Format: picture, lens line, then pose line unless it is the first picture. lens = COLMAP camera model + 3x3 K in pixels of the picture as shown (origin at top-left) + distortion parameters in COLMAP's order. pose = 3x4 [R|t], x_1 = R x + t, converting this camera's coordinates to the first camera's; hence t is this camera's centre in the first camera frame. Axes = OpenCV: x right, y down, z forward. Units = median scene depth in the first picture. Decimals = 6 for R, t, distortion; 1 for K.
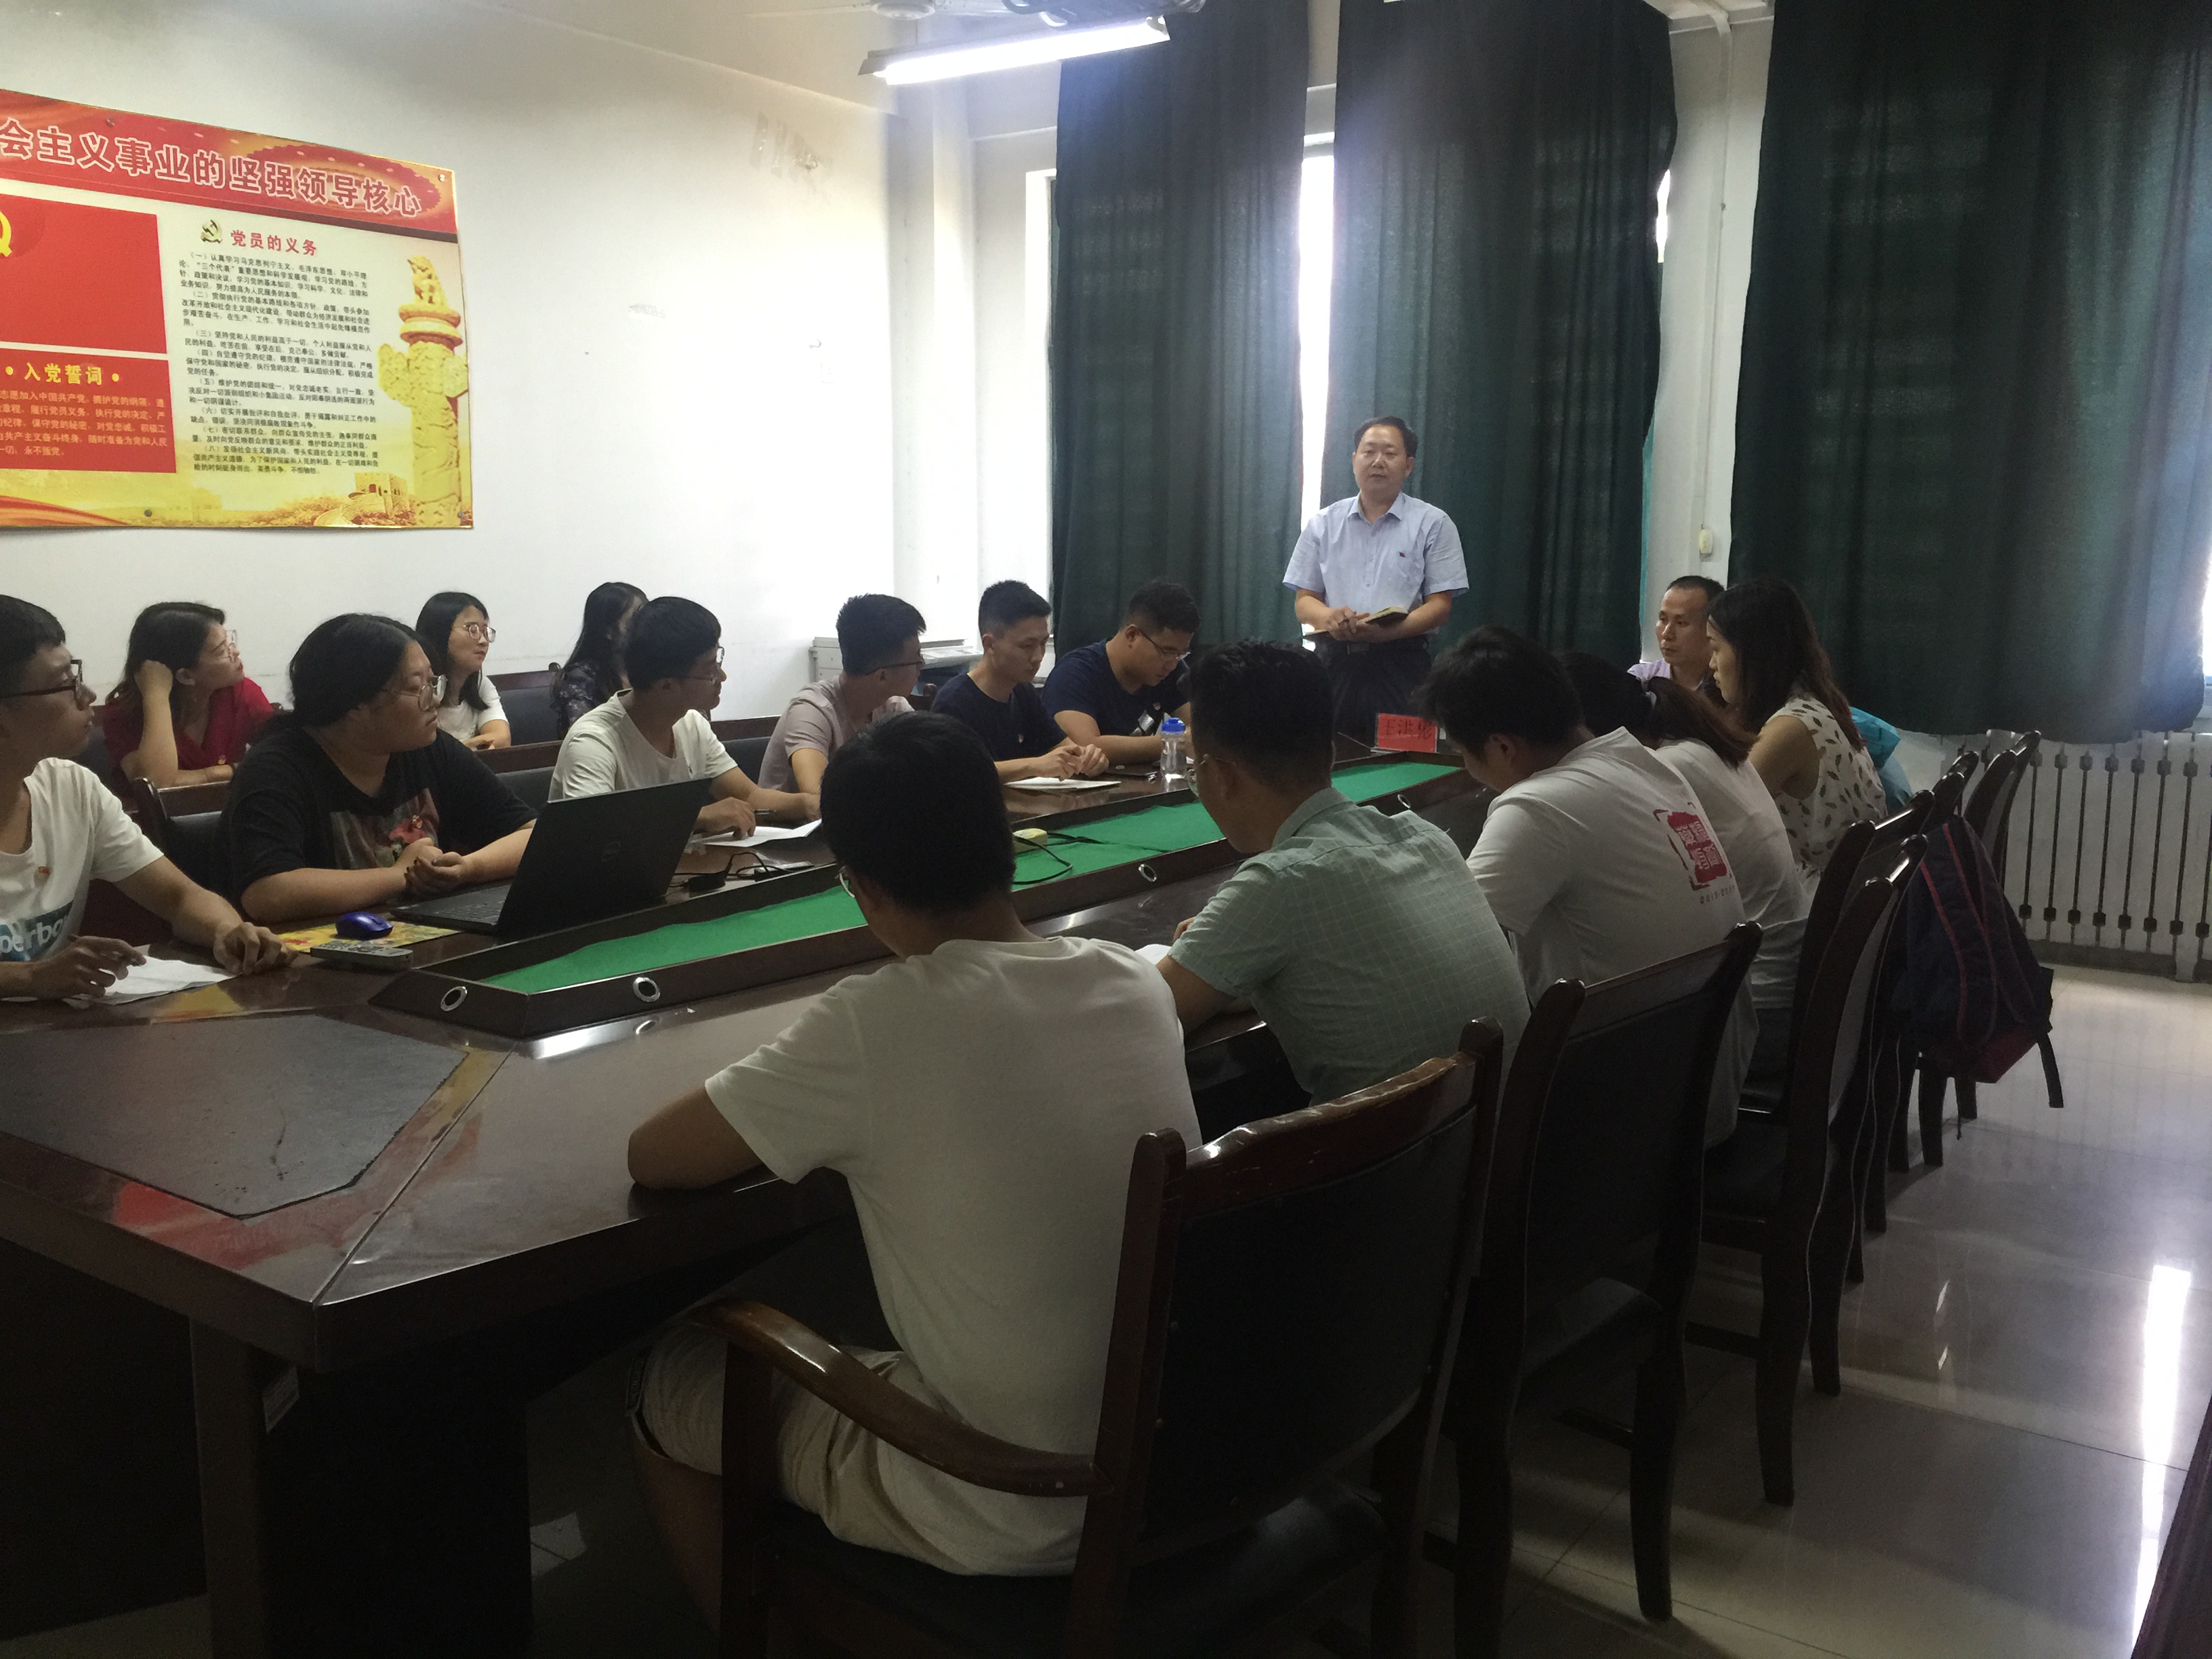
lens RADIAL K [[1885.8, 0, 1106.0], [0, 1885.8, 829.5], [0, 0, 1]] dist [0.053892, -0.108502]
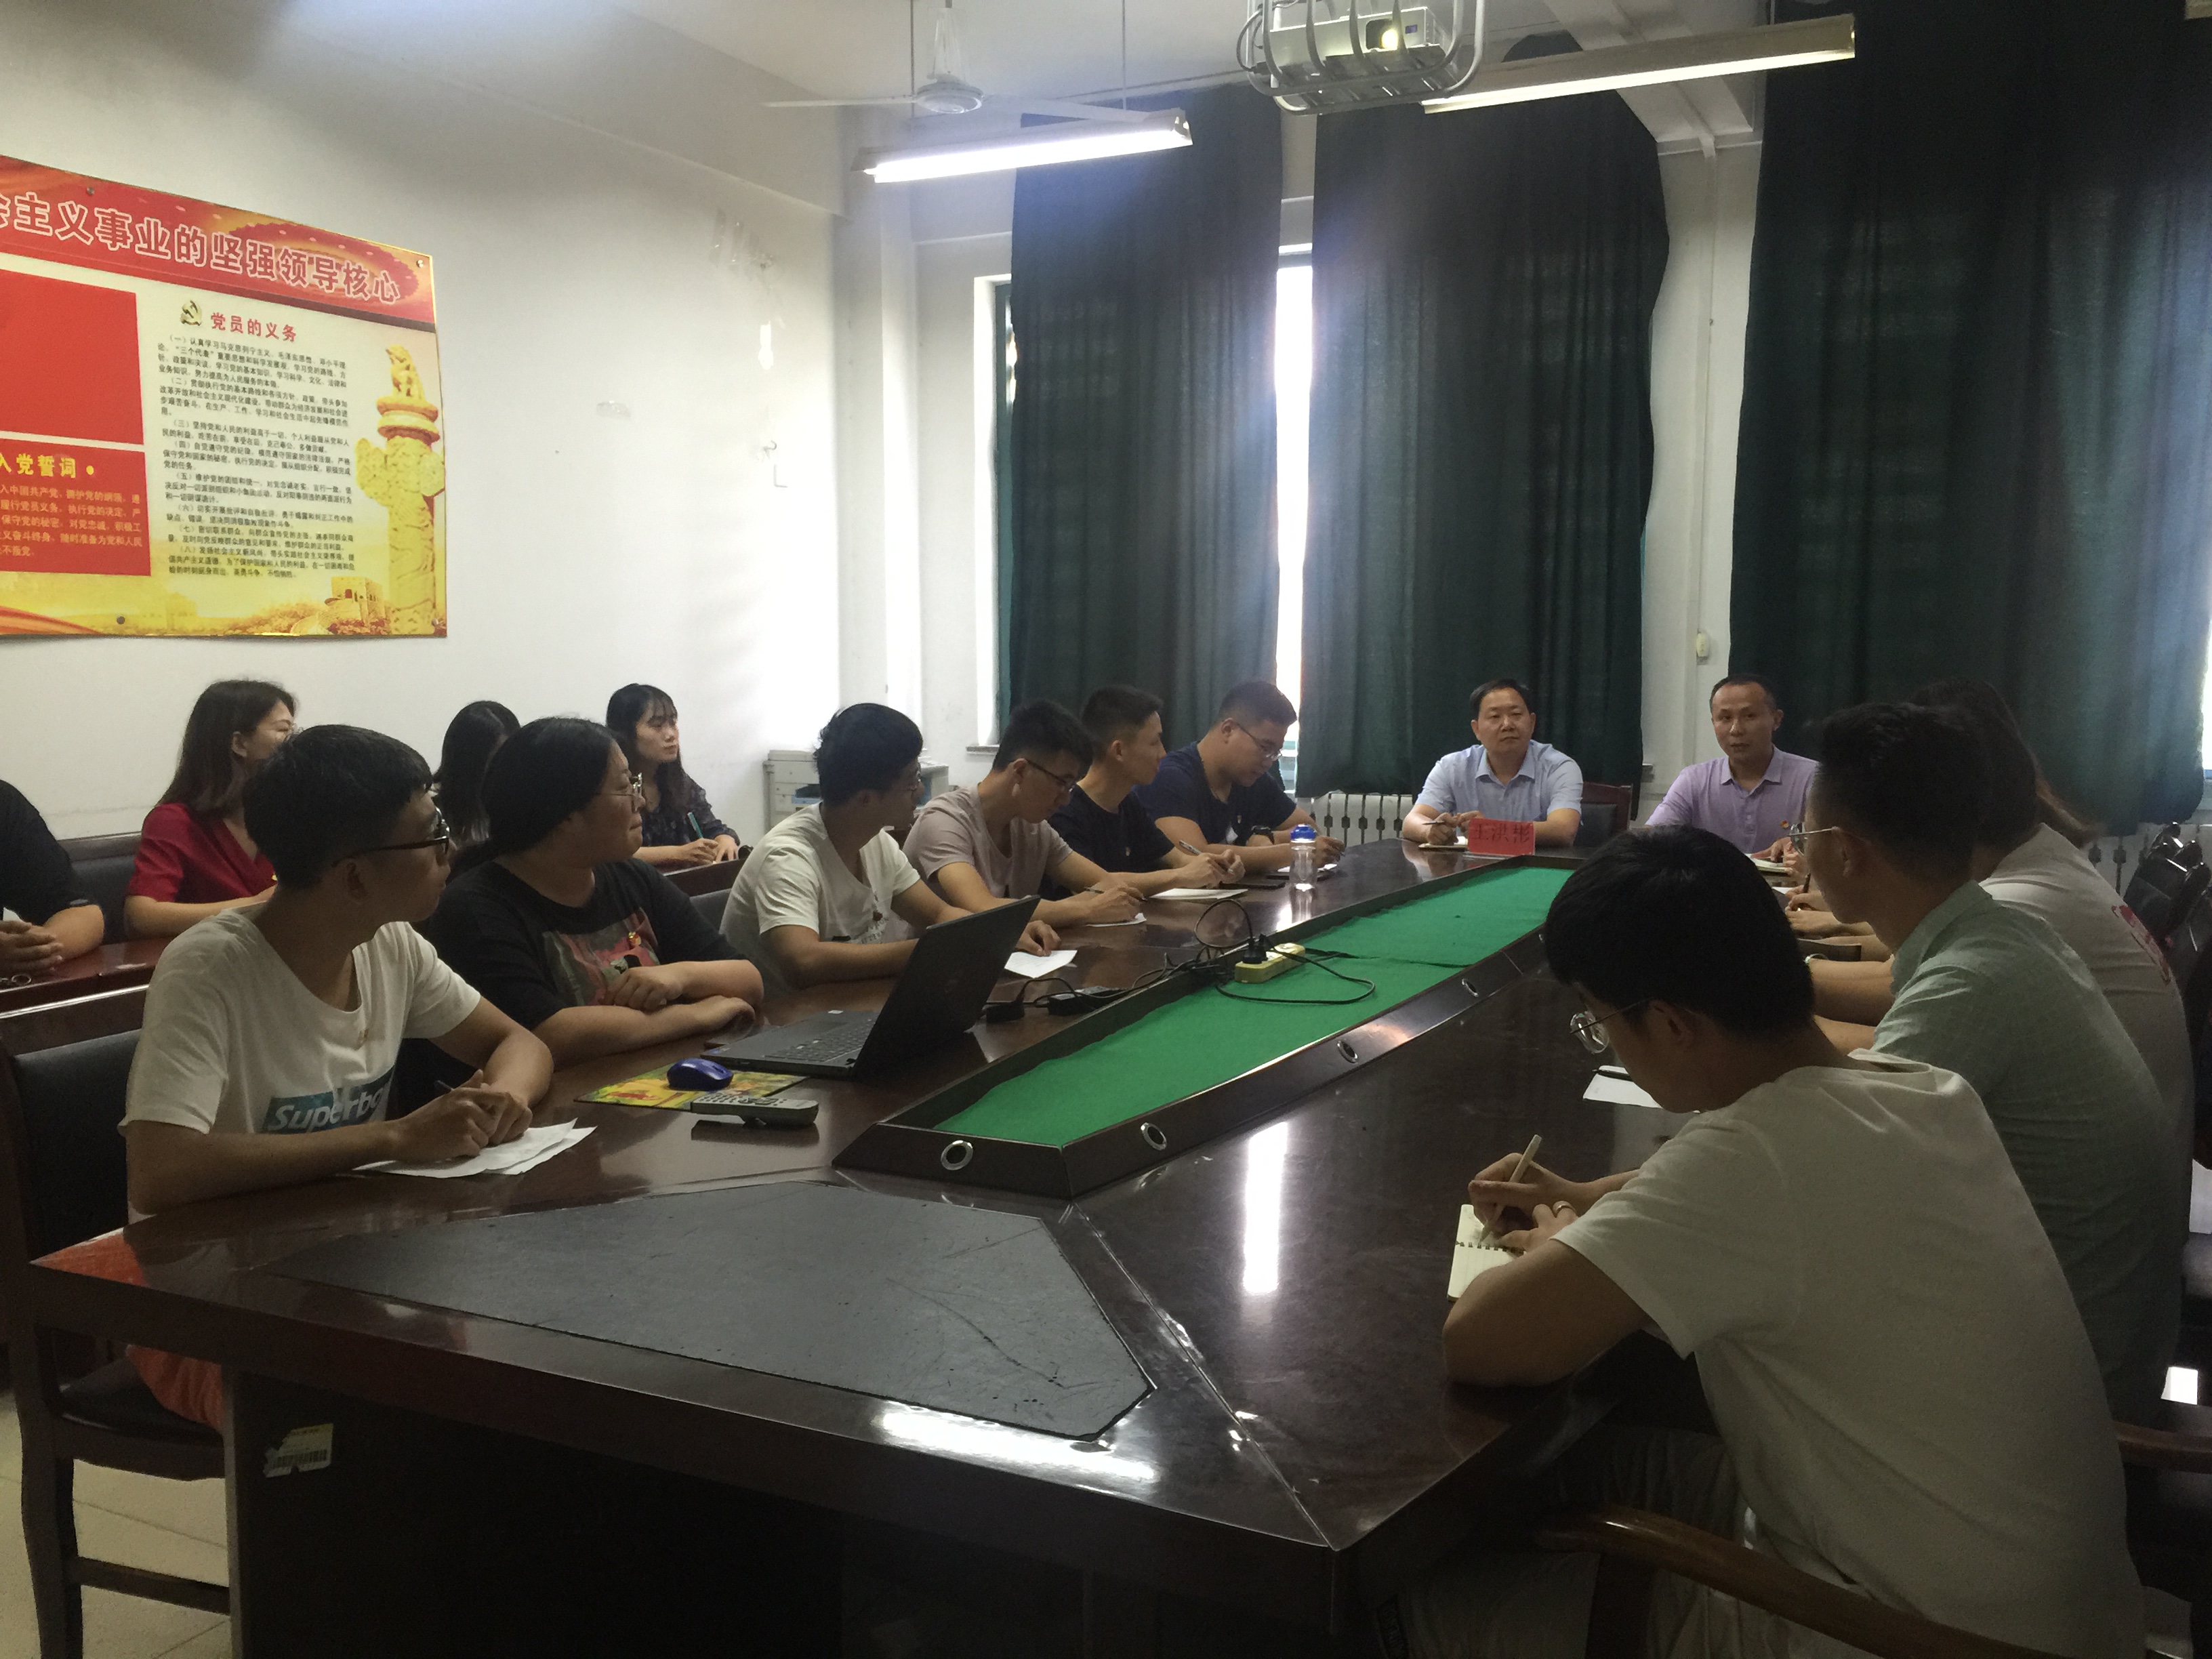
lens RADIAL K [[1868.8, 0, 1098.1], [0, 1868.8, 838.6], [0, 0, 1]] dist [0.053474, -0.121926]
pose [[0.989800, -0.018964, 0.141193, -0.164854], [0.026437, 0.998336, -0.051241, -0.005660], [-0.139986, 0.054451, 0.988655, 0.059570]]
